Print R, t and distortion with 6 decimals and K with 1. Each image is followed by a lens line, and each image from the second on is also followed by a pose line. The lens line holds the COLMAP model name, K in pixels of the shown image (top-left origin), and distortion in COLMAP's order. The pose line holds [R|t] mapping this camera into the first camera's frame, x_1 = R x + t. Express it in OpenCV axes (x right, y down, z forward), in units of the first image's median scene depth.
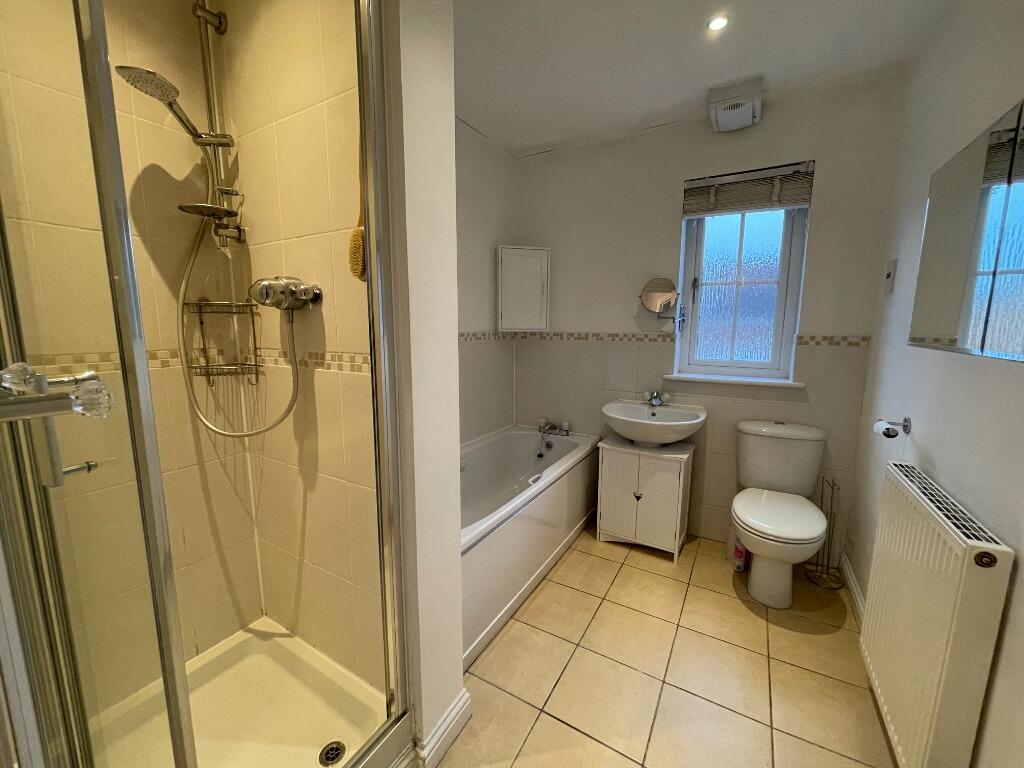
lens RADIAL K [[409.6, 0, 506.7], [0, 409.6, 384.1], [0, 0, 1]] dist [-0.002313, -0.000293]
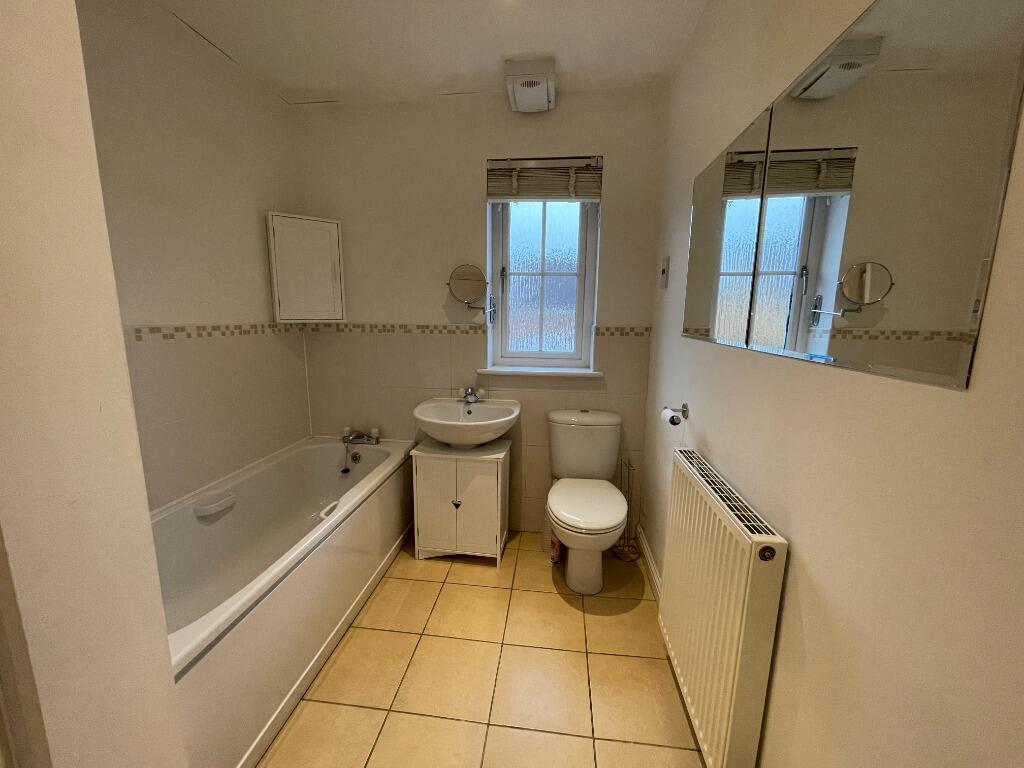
lens RADIAL K [[409.6, 0, 506.7], [0, 409.6, 384.1], [0, 0, 1]] dist [-0.002313, -0.000293]
pose [[0.915920, -0.060832, 0.396724, 0.080293], [0.050116, 0.998045, 0.037335, -0.023019], [-0.398220, -0.014314, 0.917178, 0.129645]]
